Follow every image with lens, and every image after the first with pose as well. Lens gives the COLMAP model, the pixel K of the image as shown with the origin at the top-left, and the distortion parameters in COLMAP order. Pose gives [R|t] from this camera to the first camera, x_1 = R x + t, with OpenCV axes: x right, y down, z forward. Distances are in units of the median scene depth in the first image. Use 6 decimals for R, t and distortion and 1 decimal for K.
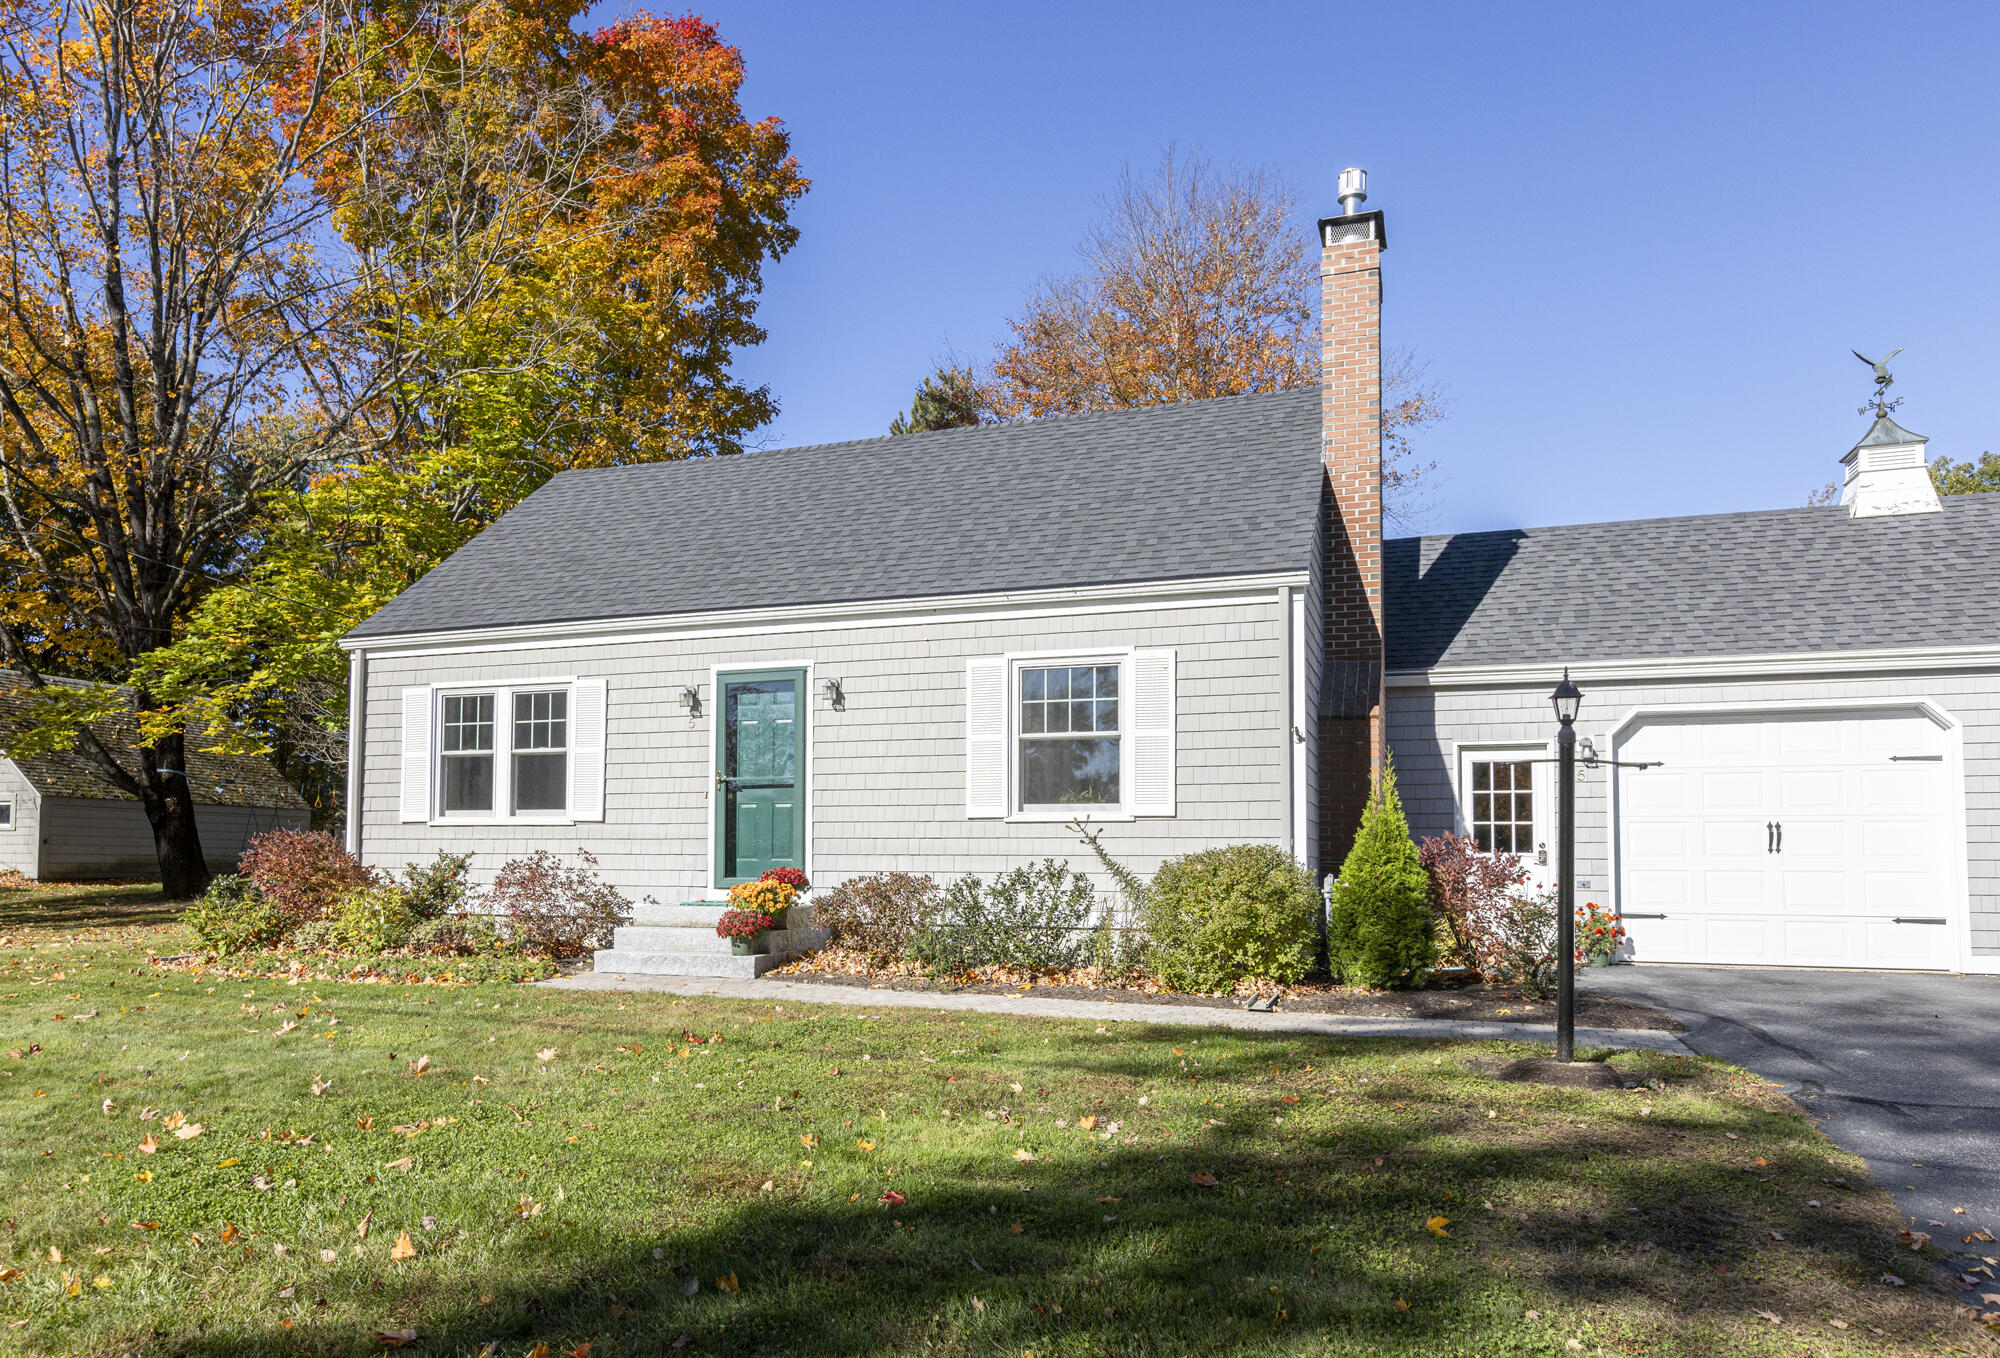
lens RADIAL K [[1373.7, 0, 912.1], [0, 1373.7, 789.5], [0, 0, 1]] dist [-0.003903, 0.002846]
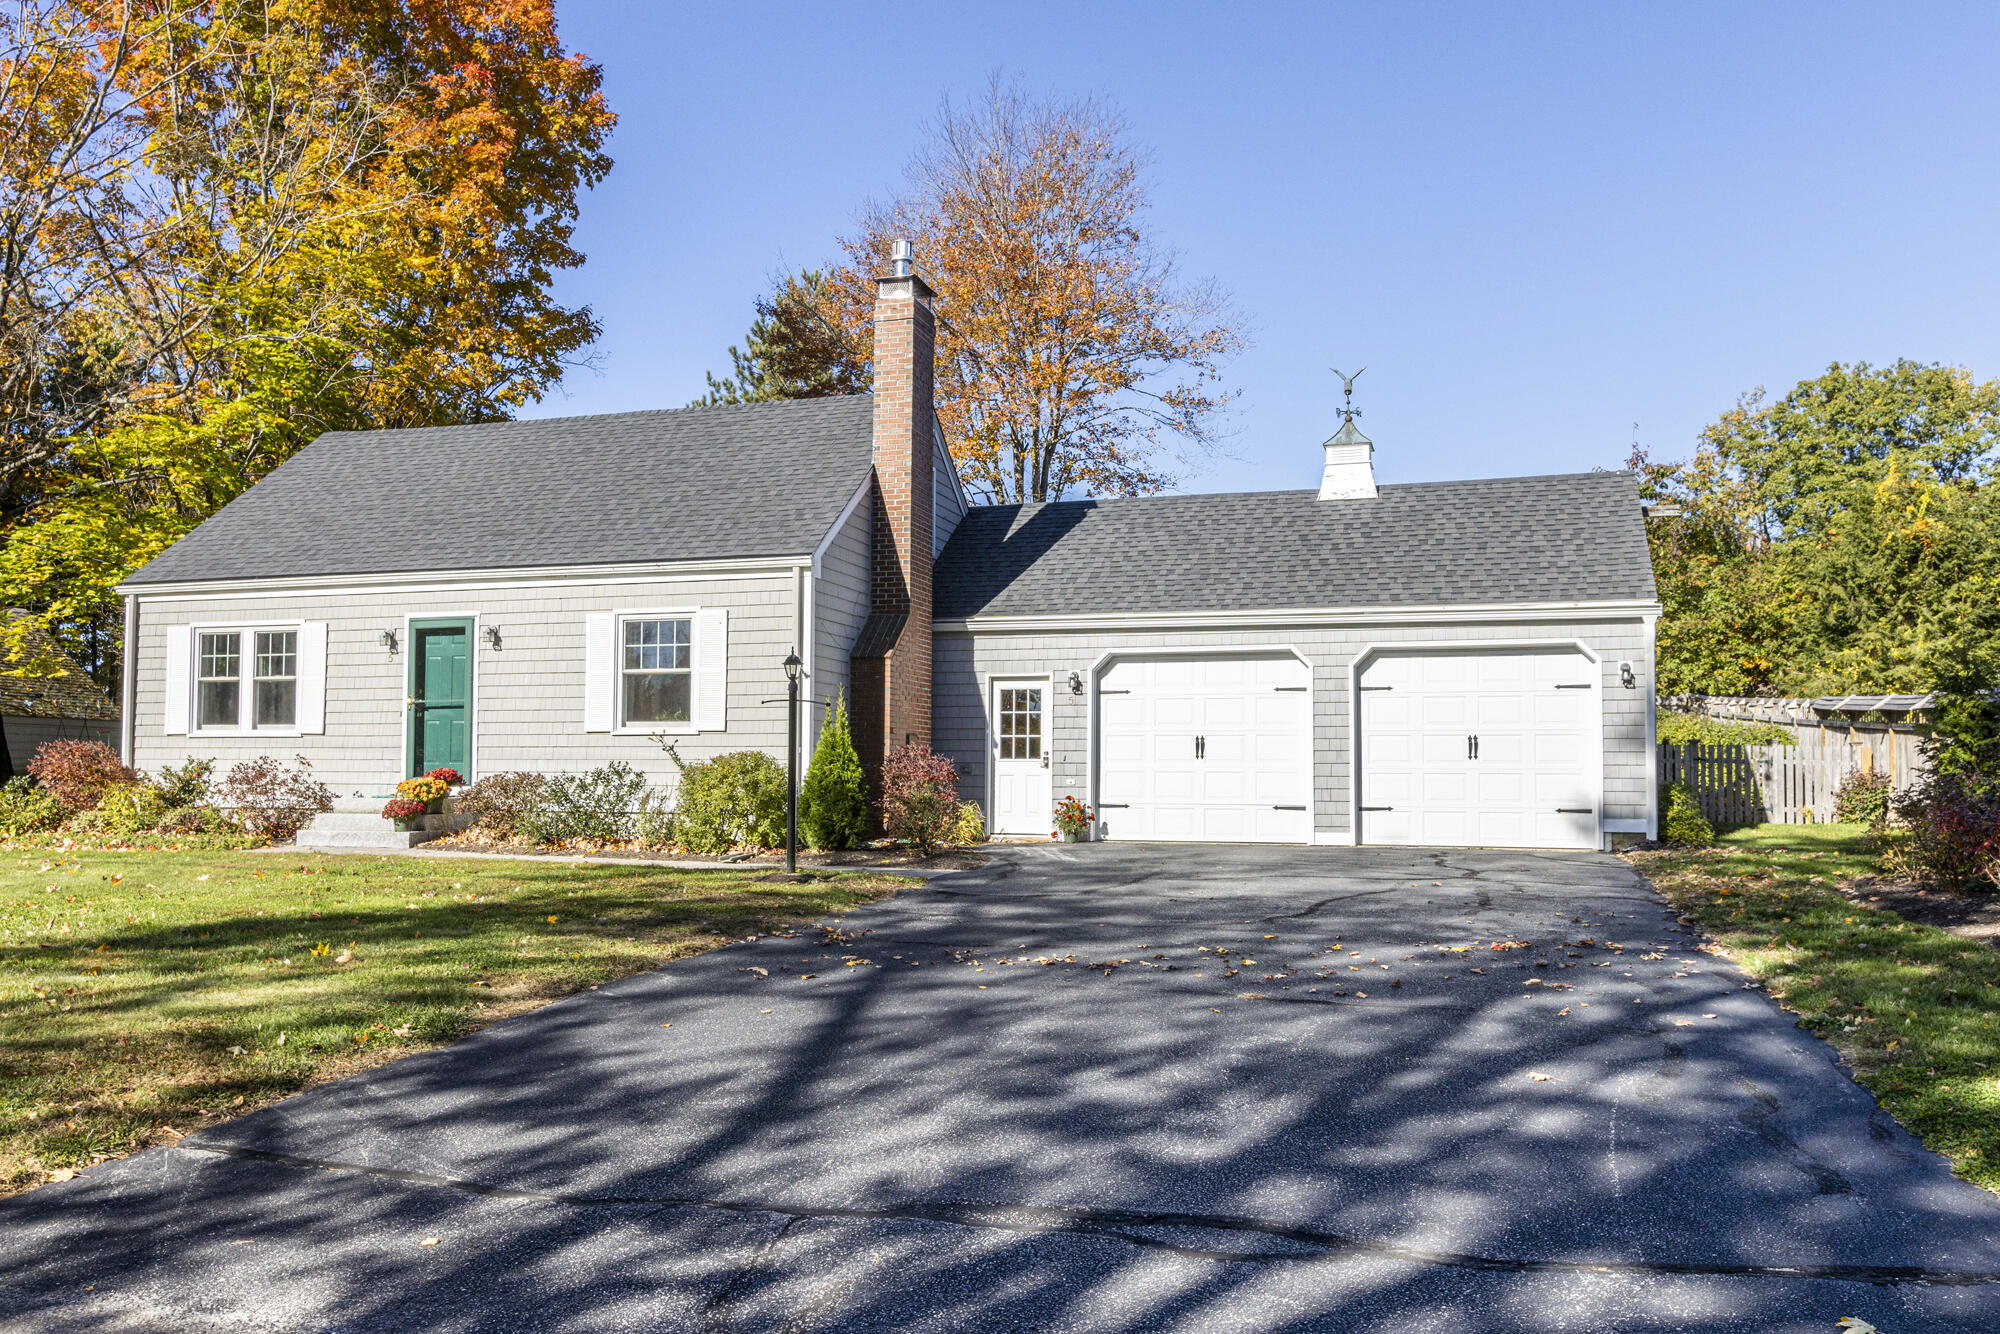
lens RADIAL K [[1617.6, 0, 999.5], [0, 1617.6, 711.3], [0, 0, 1]] dist [-0.000354, -0.003616]
pose [[0.998261, 0.001898, 0.058916, 0.322404], [-0.002518, 0.999942, 0.010443, -0.015615], [-0.058892, -0.010573, 0.998208, -0.554182]]
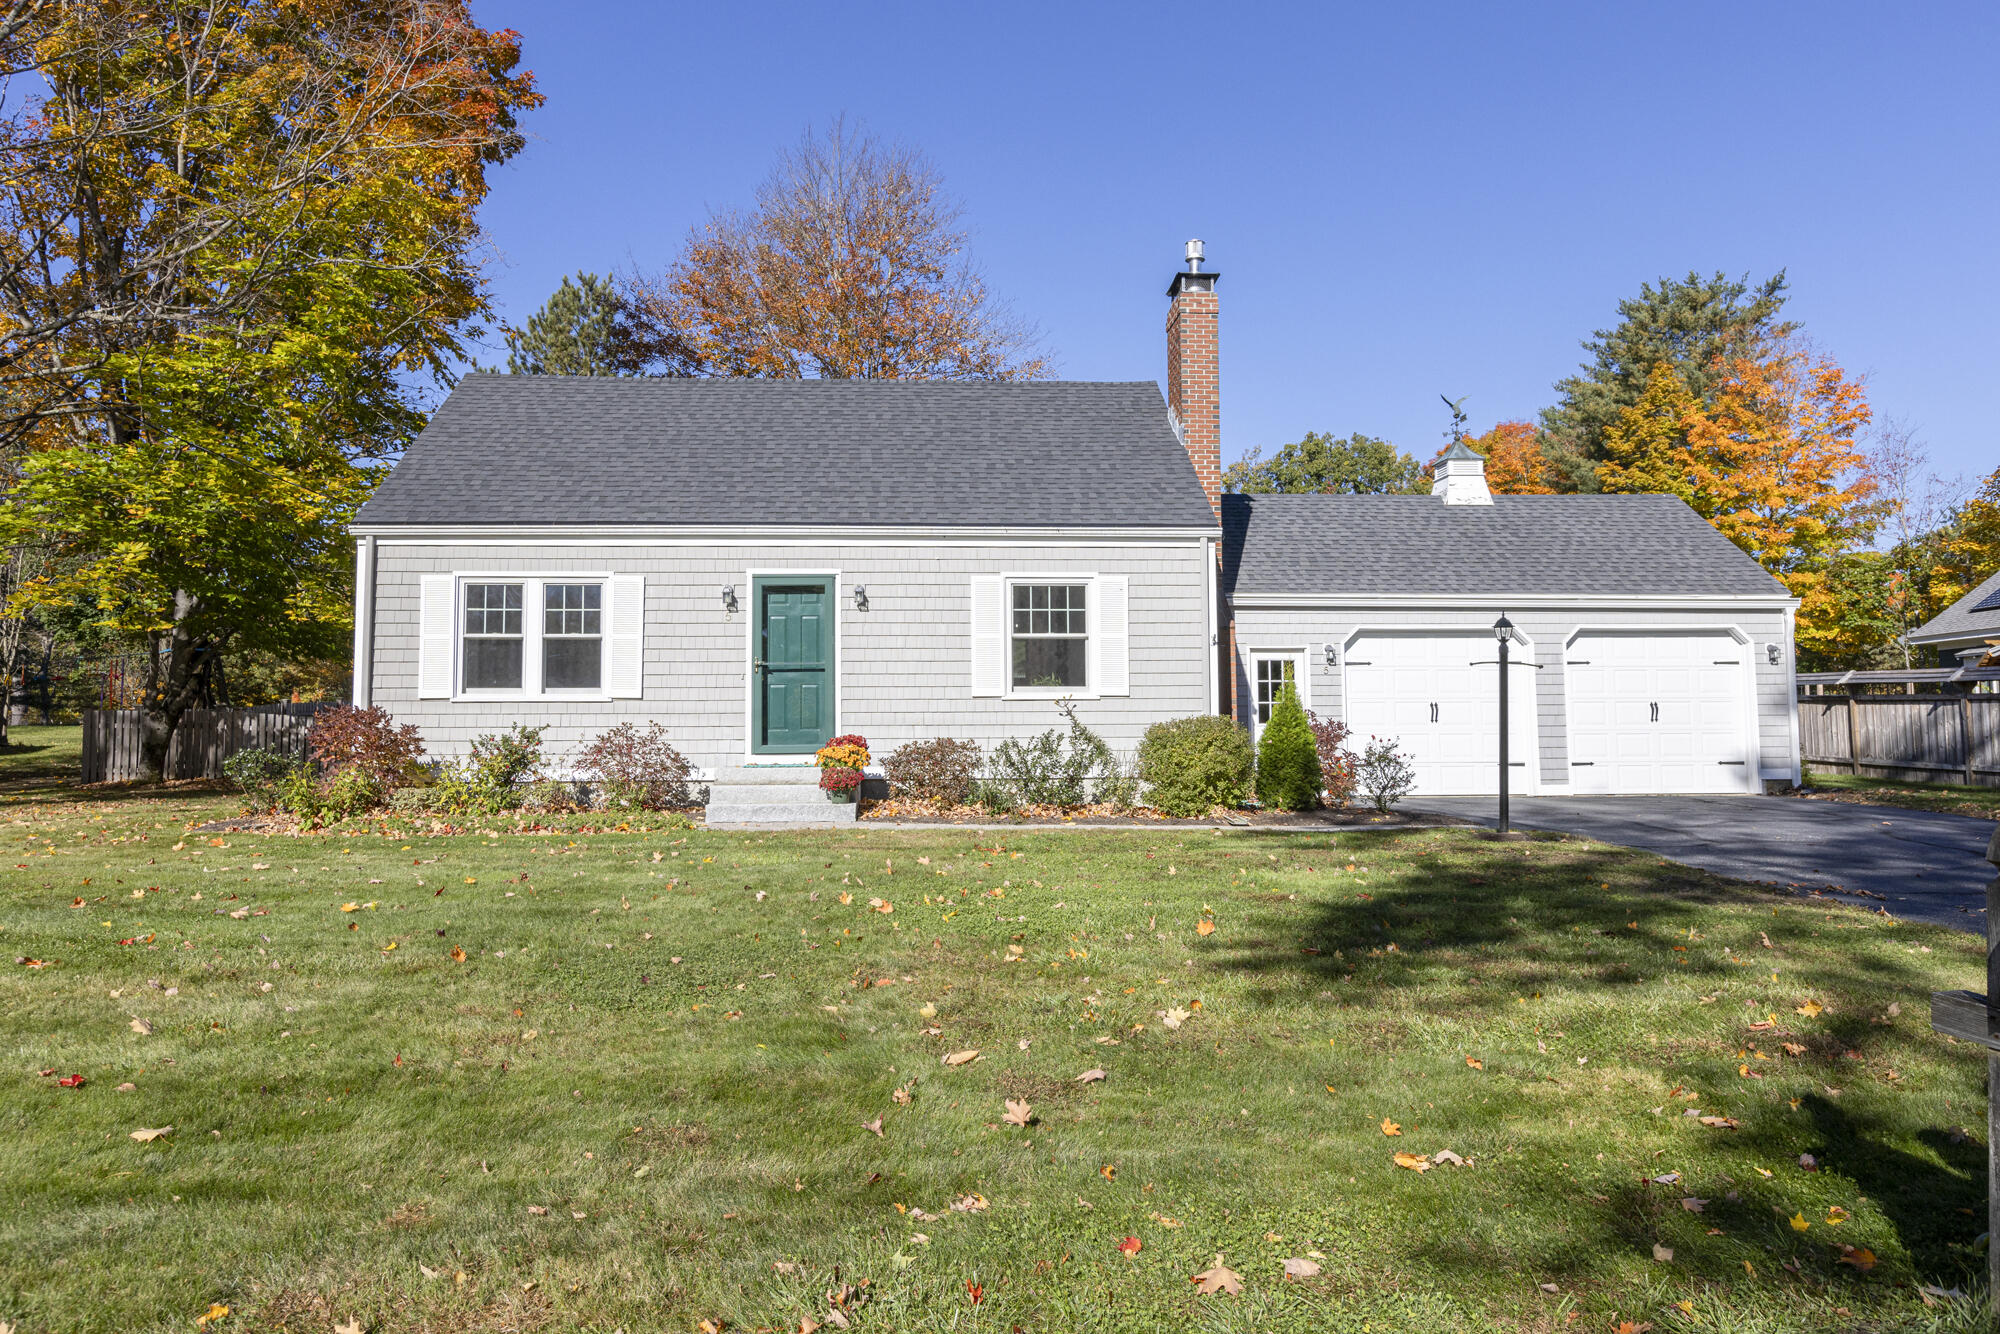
lens RADIAL K [[1321.5, 0, 993.6], [0, 1321.5, 641.1], [0, 0, 1]] dist [-0.004540, -0.001350]
pose [[0.908938, 0.022955, 0.416299, -0.429463], [-0.011589, 0.999488, -0.029809, 0.004667], [-0.416770, 0.022270, 0.908739, -0.142606]]
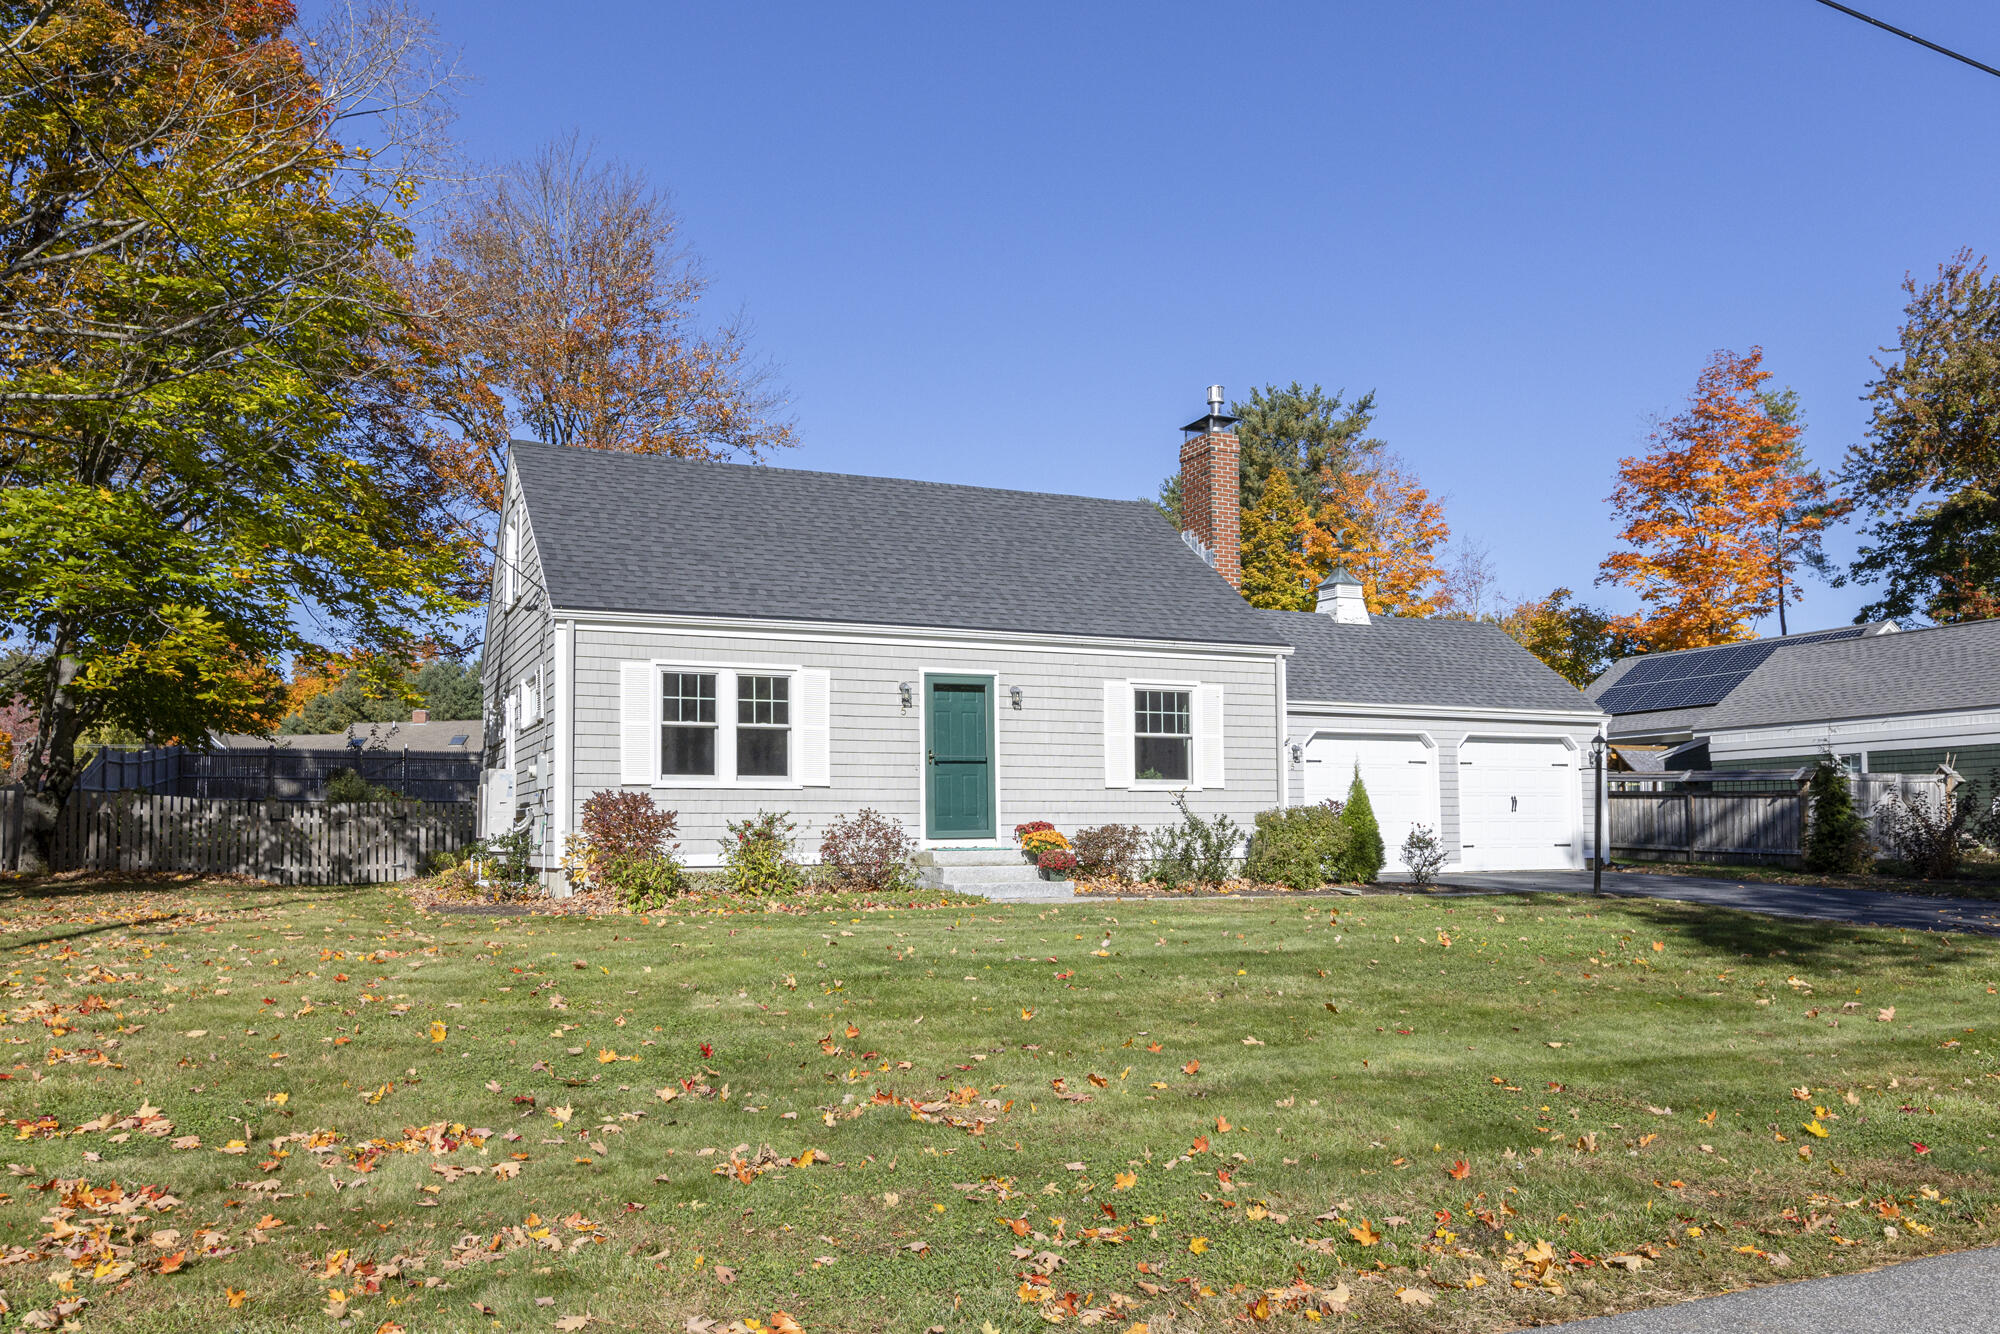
lens RADIAL K [[1485.3, 0, 1002.3], [0, 1485.3, 749.7], [0, 0, 1]] dist [-0.000557, -0.000980]
pose [[0.701620, 0.029617, 0.711936, -1.086291], [-0.026951, 0.999524, -0.015020, 0.006203], [-0.712042, -0.008650, 0.702084, -0.043761]]
